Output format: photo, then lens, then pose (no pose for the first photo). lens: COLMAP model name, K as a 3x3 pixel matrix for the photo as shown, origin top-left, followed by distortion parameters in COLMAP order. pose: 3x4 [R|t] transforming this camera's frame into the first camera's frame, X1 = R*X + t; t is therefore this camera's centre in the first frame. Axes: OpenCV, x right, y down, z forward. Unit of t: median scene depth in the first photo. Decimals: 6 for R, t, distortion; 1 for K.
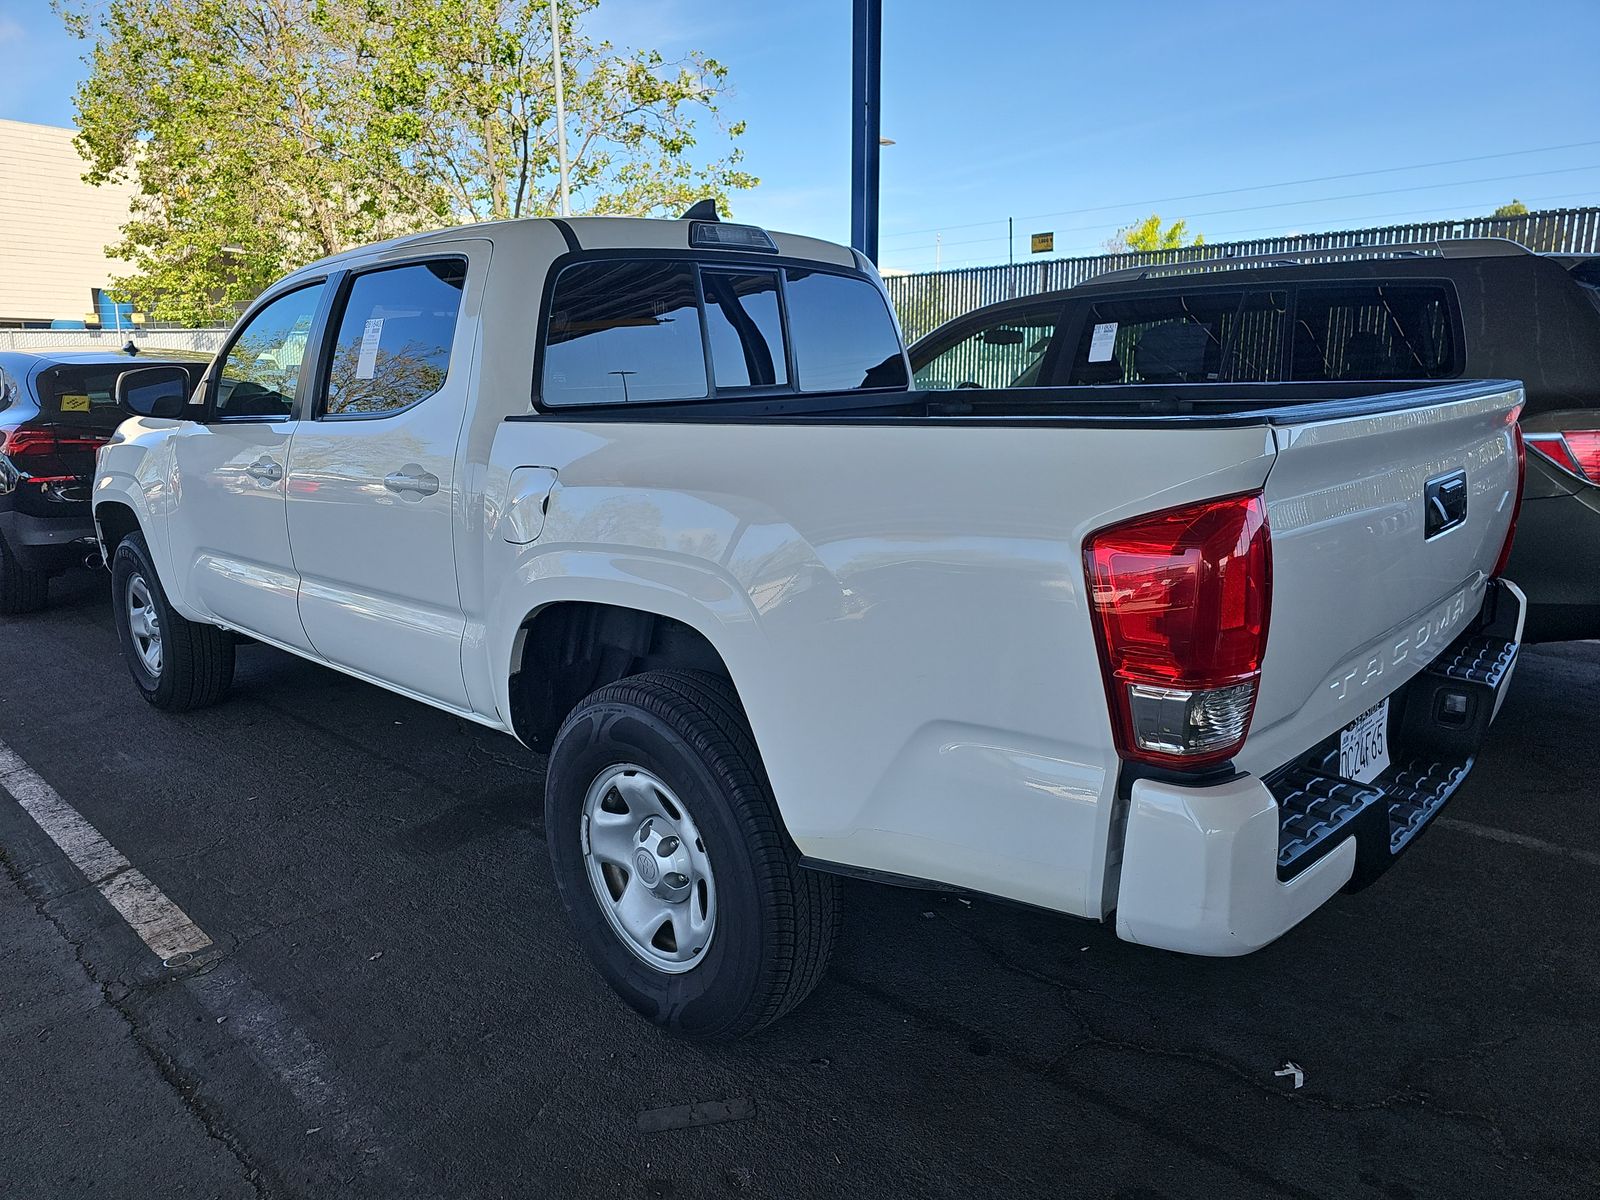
lens RADIAL K [[1073.3, 0, 804.4], [0, 1073.3, 592.2], [0, 0, 1]] dist [0.020911, -0.028512]
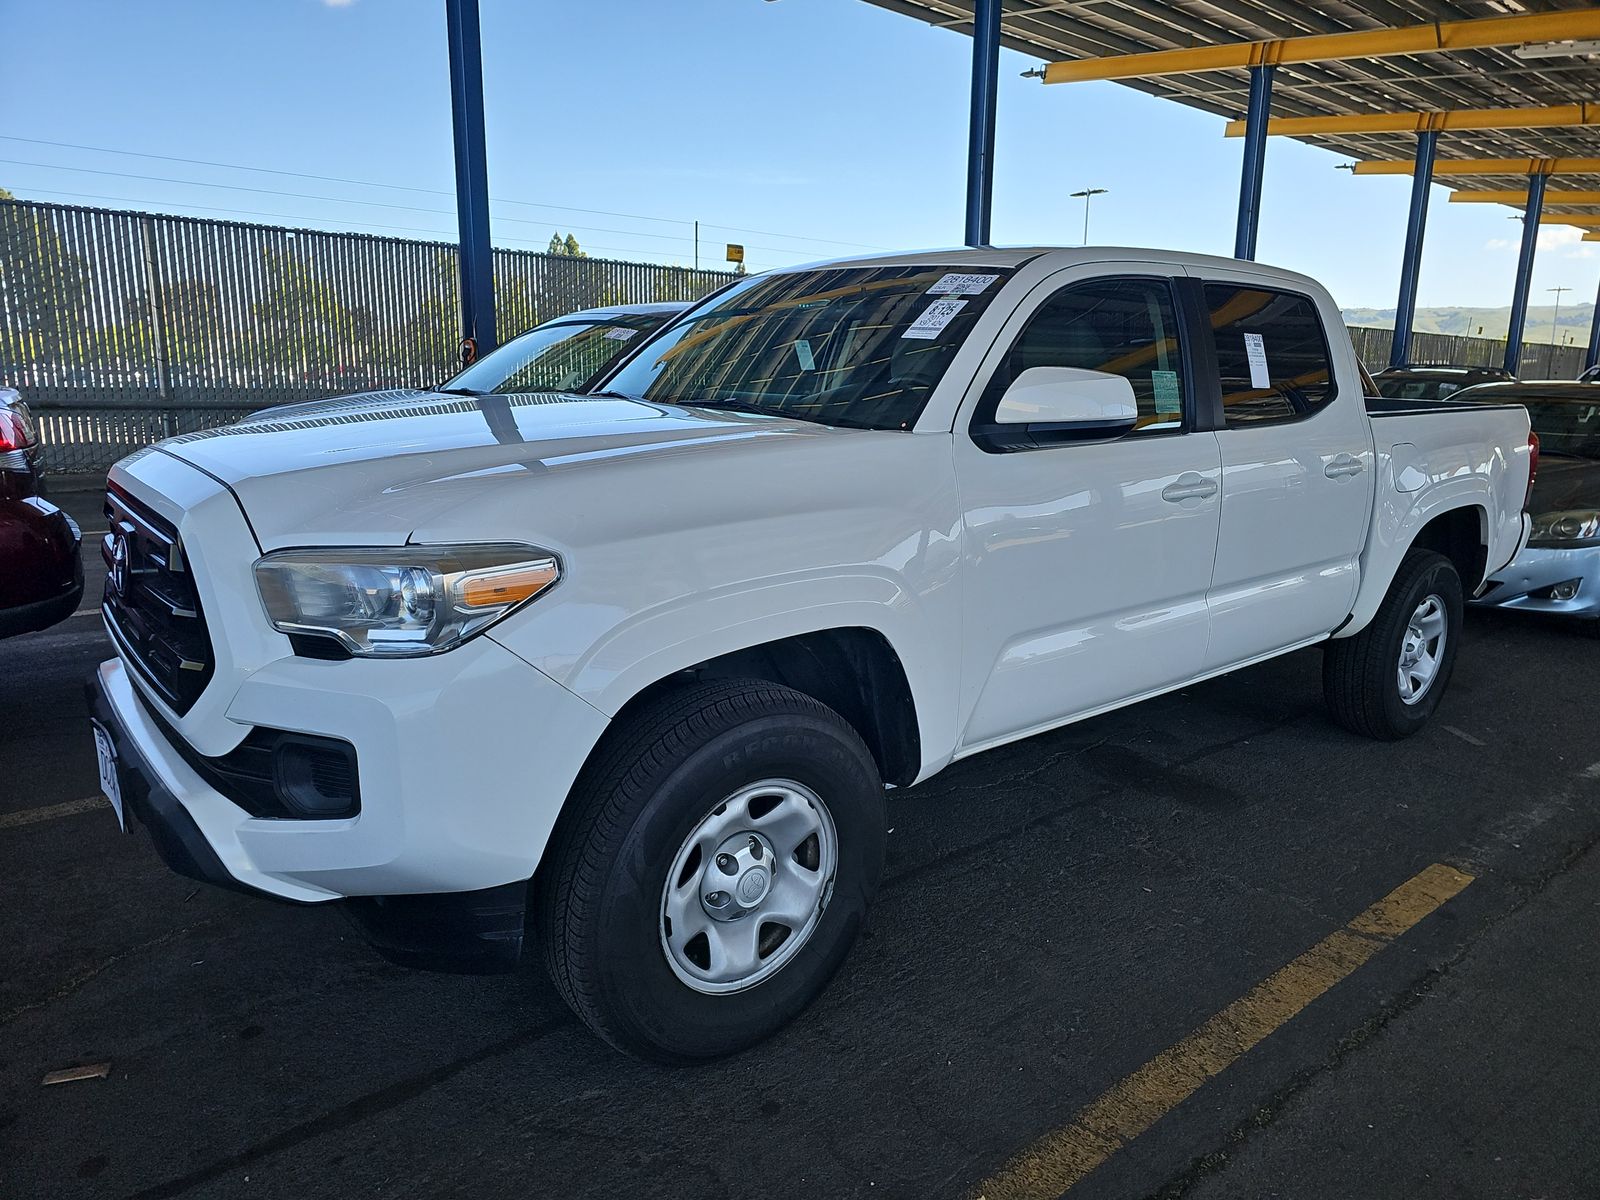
lens RADIAL K [[1073.3, 0, 811.4], [0, 1073.3, 598.1], [0, 0, 1]] dist [0.020911, -0.028512]
pose [[0.118894, -0.202290, 0.972082, -1.445739], [0.171132, 0.968550, 0.180624, -0.245371], [-0.978048, 0.144879, 0.149773, 1.213760]]
